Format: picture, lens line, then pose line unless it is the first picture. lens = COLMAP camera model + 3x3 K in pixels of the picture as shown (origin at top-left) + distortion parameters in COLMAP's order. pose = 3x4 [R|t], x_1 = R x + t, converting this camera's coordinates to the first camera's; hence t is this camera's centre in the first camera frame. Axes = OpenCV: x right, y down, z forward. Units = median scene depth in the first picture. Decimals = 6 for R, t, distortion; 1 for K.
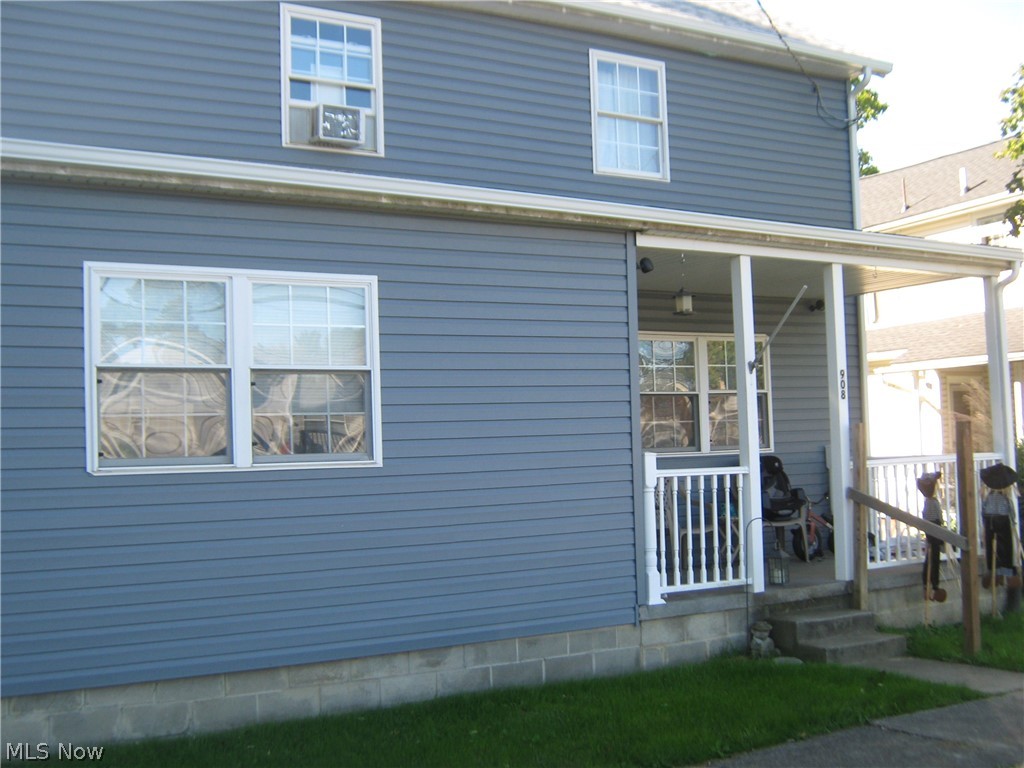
lens RADIAL K [[1191.4, 0, 512.0], [0, 1191.4, 384.0], [0, 0, 1]] dist [-0.110429, 0.051487]
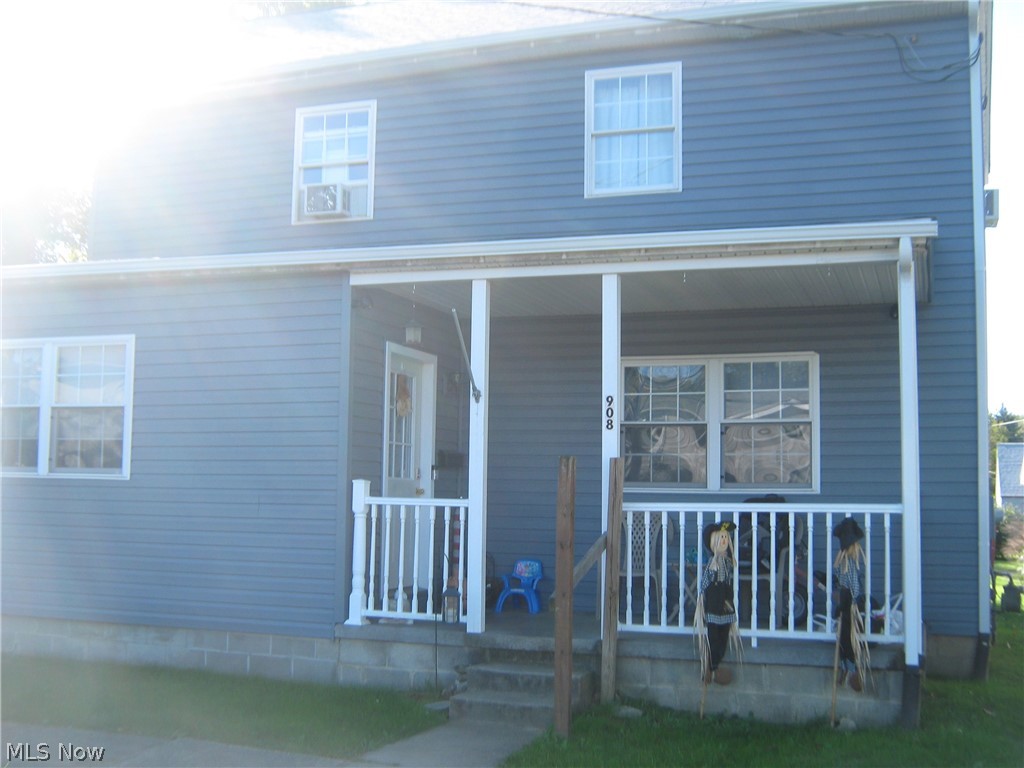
lens RADIAL K [[1191.4, 0, 512.0], [0, 1191.4, 384.0], [0, 0, 1]] dist [-0.110429, 0.051487]
pose [[0.638373, -0.027686, -0.769229, 0.997446], [0.008548, 0.999546, -0.028882, 0.004284], [0.769680, 0.011862, 0.638320, 0.425444]]
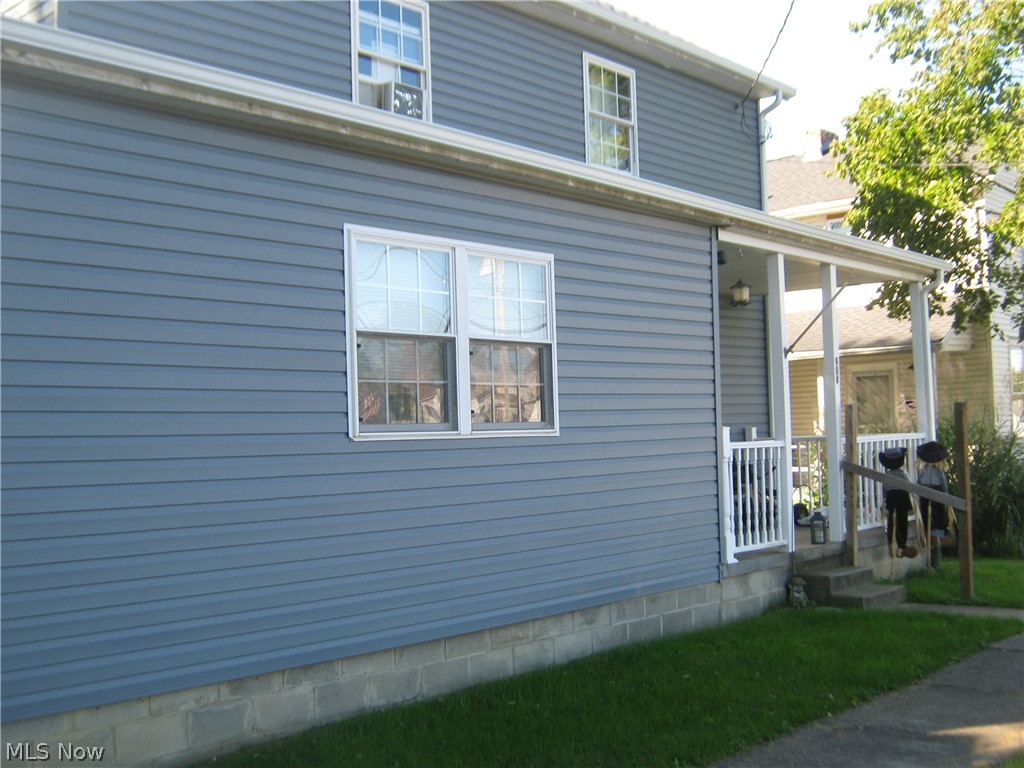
lens RADIAL K [[1191.4, 0, 512.0], [0, 1191.4, 384.0], [0, 0, 1]] dist [-0.110429, 0.051487]
pose [[0.952278, 0.016606, 0.304779, -0.404747], [-0.017635, 0.999844, 0.000623, 0.020465], [-0.304721, -0.005968, 0.952423, 0.006996]]
